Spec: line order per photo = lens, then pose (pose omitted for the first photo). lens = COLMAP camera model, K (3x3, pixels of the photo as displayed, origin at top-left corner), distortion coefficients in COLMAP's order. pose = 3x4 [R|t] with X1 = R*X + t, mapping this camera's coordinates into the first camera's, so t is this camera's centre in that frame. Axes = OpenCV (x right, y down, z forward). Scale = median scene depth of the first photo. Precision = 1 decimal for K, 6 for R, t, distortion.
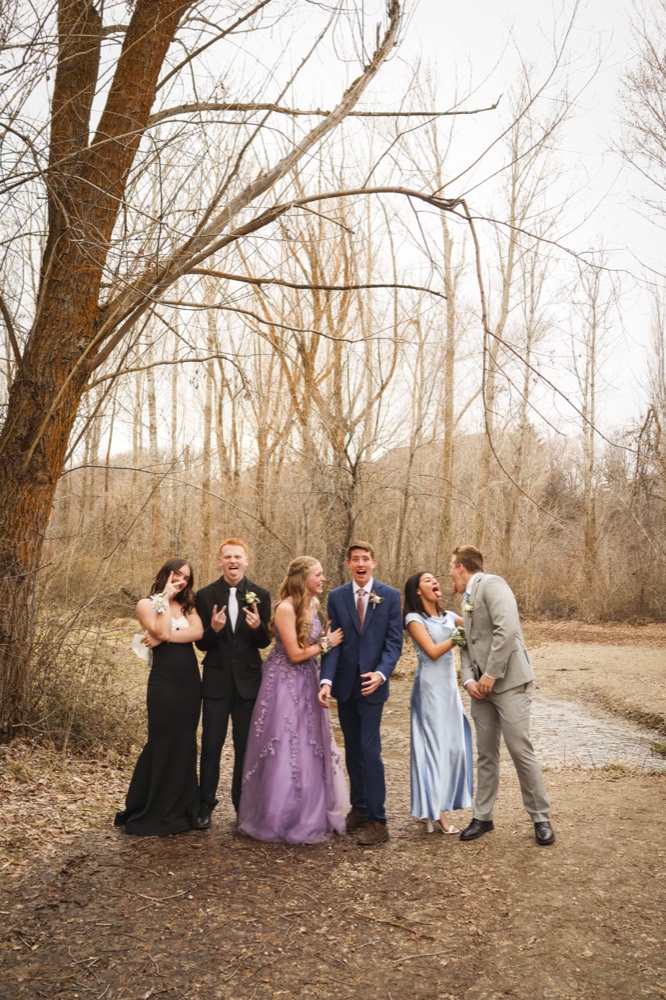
lens RADIAL K [[849.7, 0, 322.5], [0, 849.7, 488.8], [0, 0, 1]] dist [-0.143422, 0.135304]
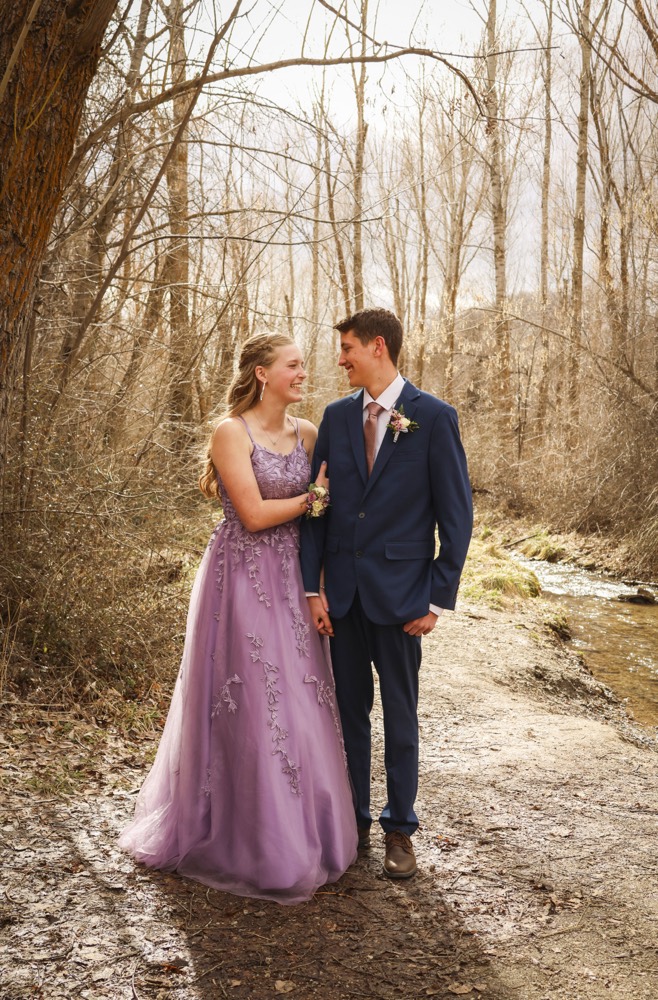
lens RADIAL K [[1075.4, 0, 329.0], [0, 1075.4, 500.0], [0, 0, 1]] dist [-0.071235, 0.261337]
pose [[0.918513, 0.030705, -0.394198, 0.058483], [0.023704, 0.990910, 0.132418, 0.024969], [0.394681, -0.130972, 0.909436, 0.117452]]
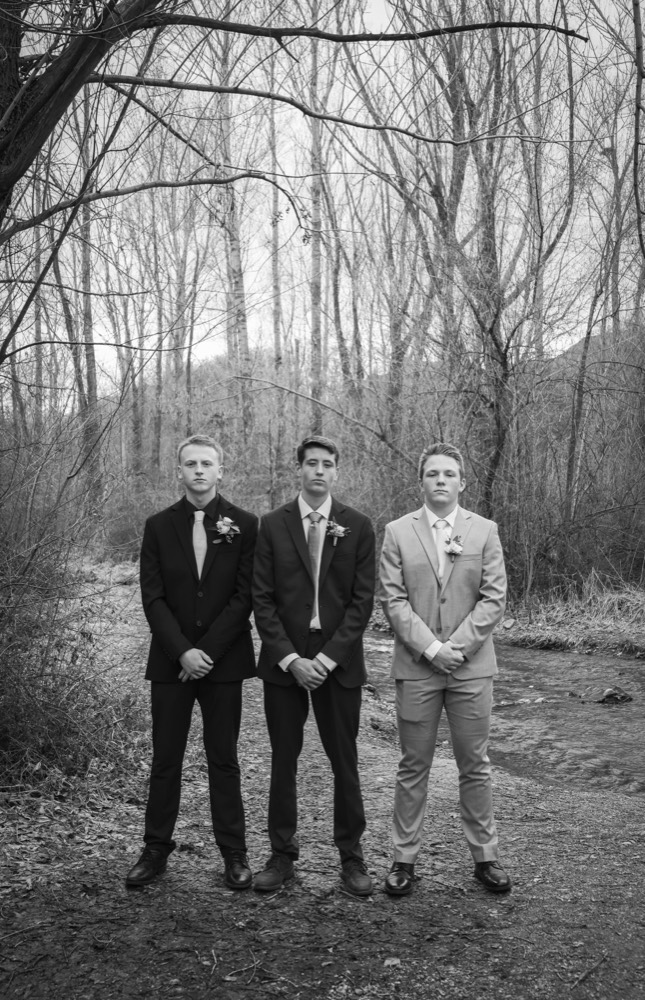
lens RADIAL K [[1118.3, 0, 350.8], [0, 1118.3, 492.2], [0, 0, 1]] dist [-0.022819, 0.257670]
pose [[0.991343, -0.020451, -0.129695, 0.029192], [0.031084, 0.996270, 0.080496, 0.010916], [0.127565, -0.083831, 0.988281, 0.055797]]
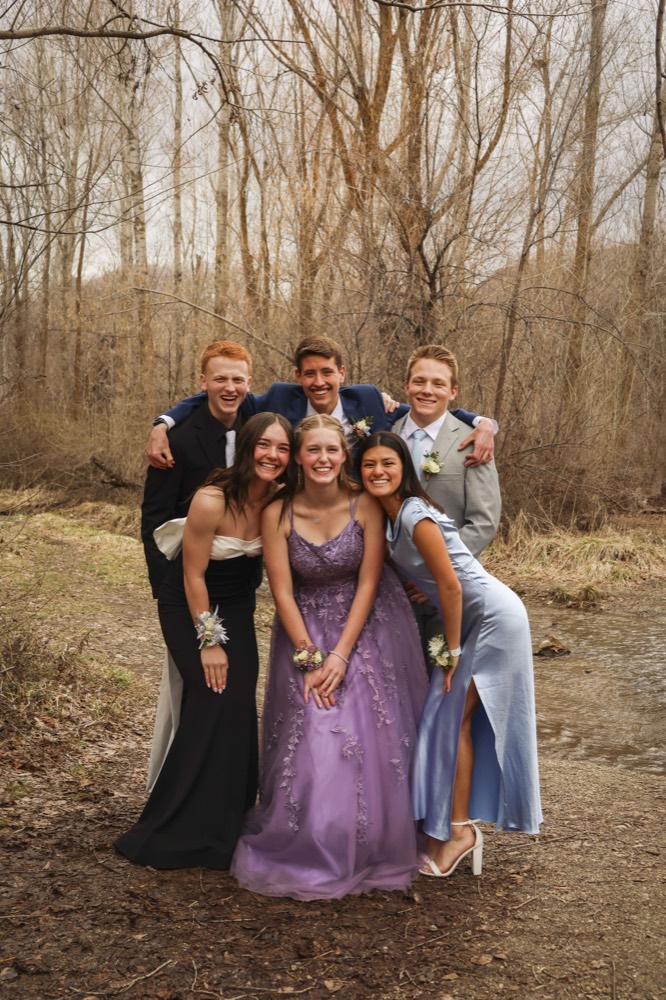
lens RADIAL K [[1178.4, 0, 327.6], [0, 1178.4, 490.6], [0, 0, 1]] dist [0.000251, 0.312282]
pose [[0.998025, 0.015756, -0.060802, 0.014684], [-0.007401, 0.990782, 0.135265, 0.017646], [0.062373, -0.134548, 0.988942, 0.085467]]
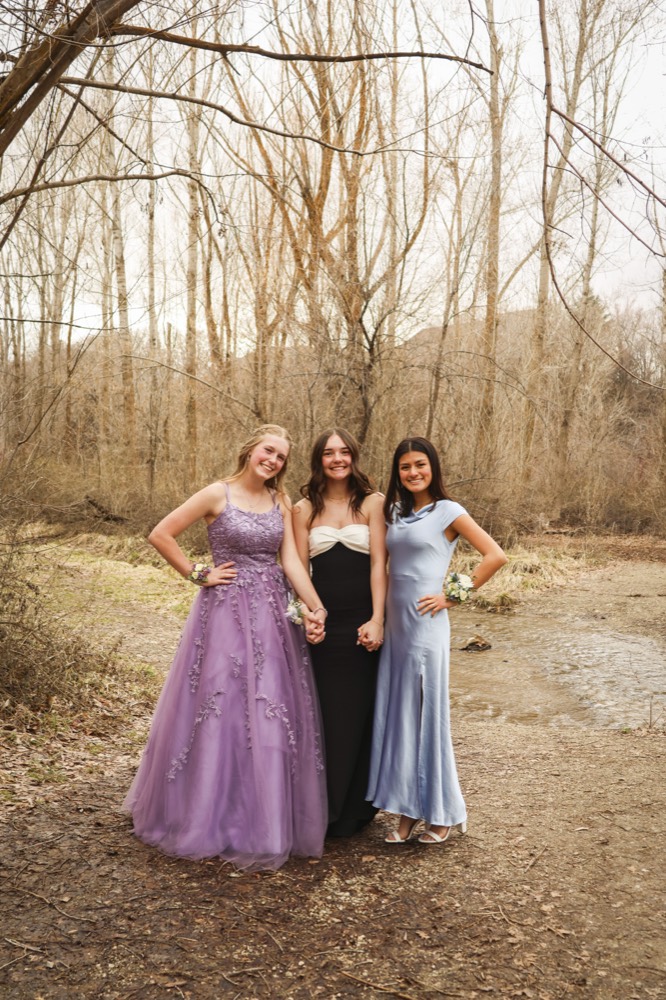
lens RADIAL K [[1016.6, 0, 325.9], [0, 1016.6, 487.5], [0, 0, 1]] dist [-0.061857, 0.226220]
pose [[0.999907, -0.003246, -0.013217, 0.006965], [0.004612, 0.994497, 0.104664, 0.010990], [0.012805, -0.104716, 0.994420, 0.046077]]
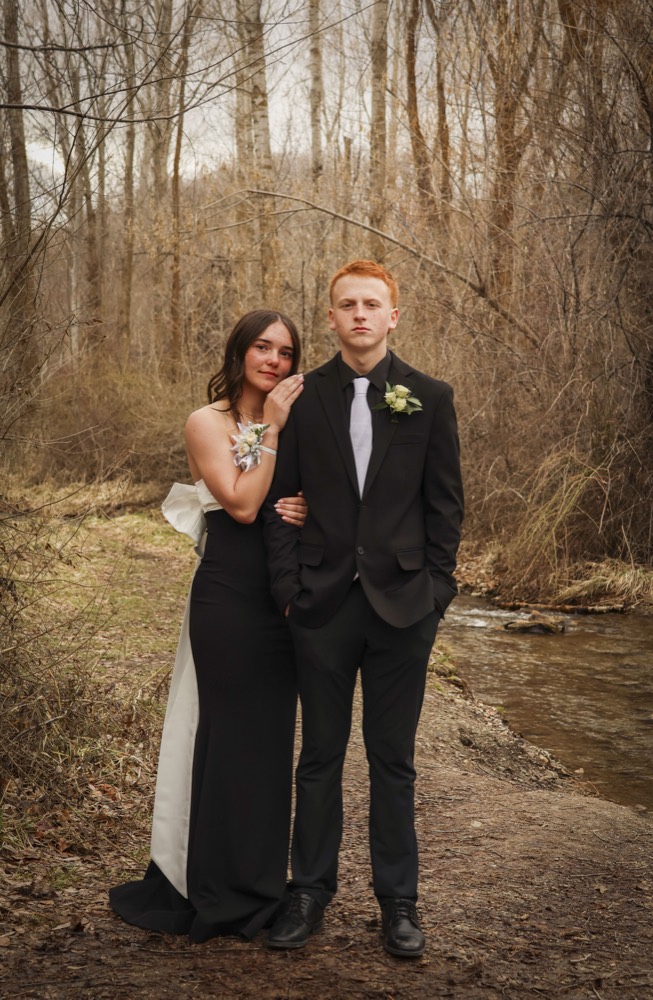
lens RADIAL K [[1733.6, 0, 341.7], [0, 1733.6, 477.2], [0, 0, 1]] dist [0.221166, 0.311637]
pose [[0.984009, 0.003087, -0.178094, 0.025811], [0.020730, 0.991071, 0.131716, 0.017091], [0.176910, -0.133302, 0.975158, 0.069518]]
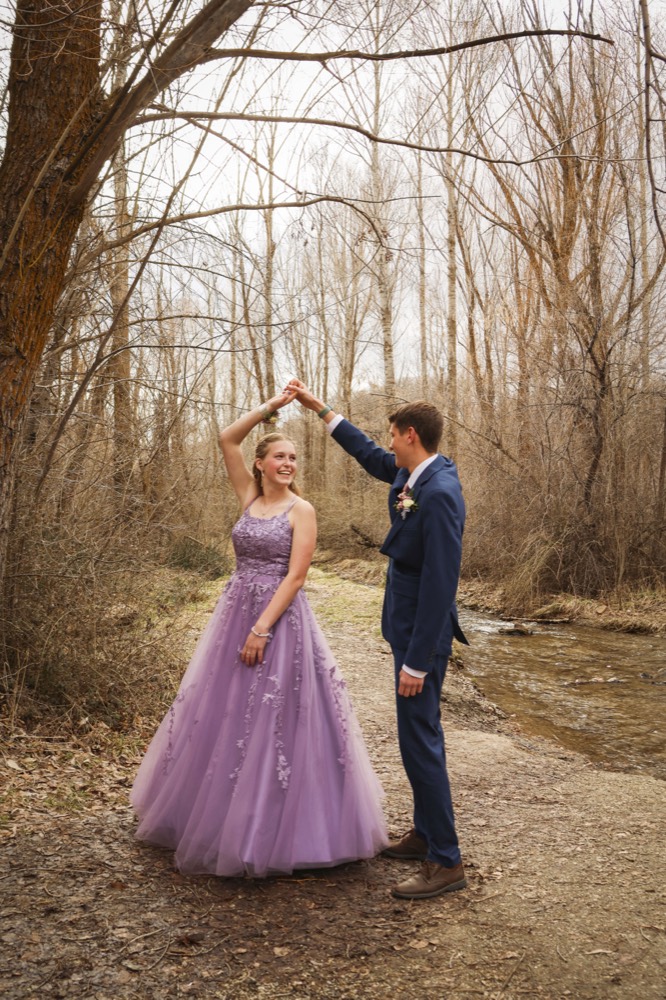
lens RADIAL K [[917.3, 0, 318.2], [0, 917.3, 494.8], [0, 0, 1]] dist [-0.154939, 0.154351]
pose [[0.947392, -0.013564, -0.319788, 0.054362], [0.038114, 0.996774, 0.070638, 0.021490], [0.317798, -0.079110, 0.944852, 0.104963]]
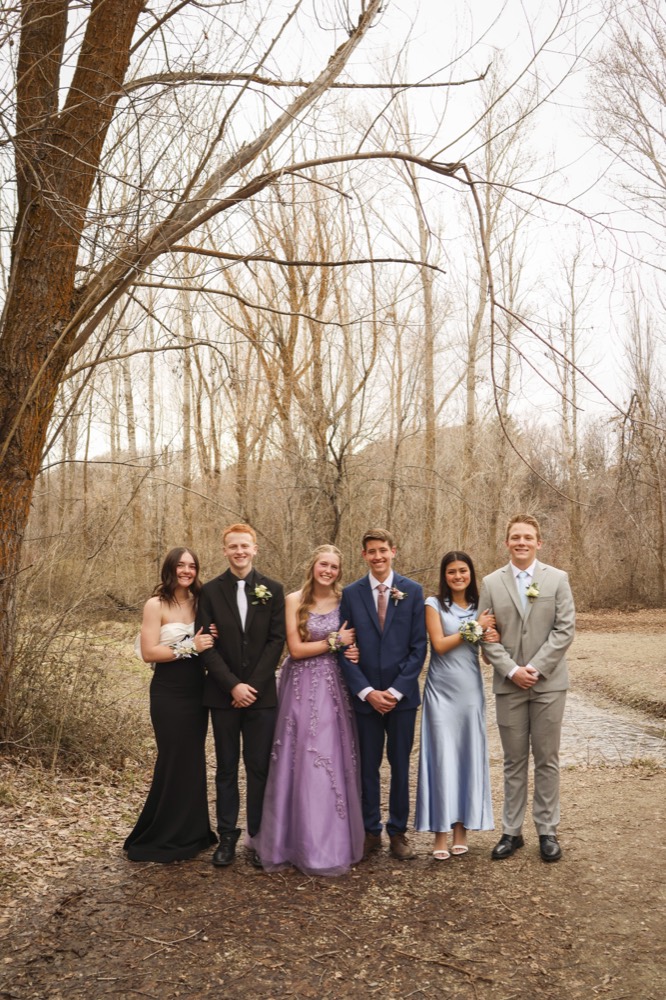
lens RADIAL K [[845.5, 0, 321.5], [0, 845.5, 494.5], [0, 0, 1]] dist [-0.146680, 0.136930]
pose [[0.999277, -0.029101, 0.024448, -0.008055], [0.028852, 0.999529, 0.010487, 0.003430], [-0.024741, -0.009774, 0.999646, 0.024563]]
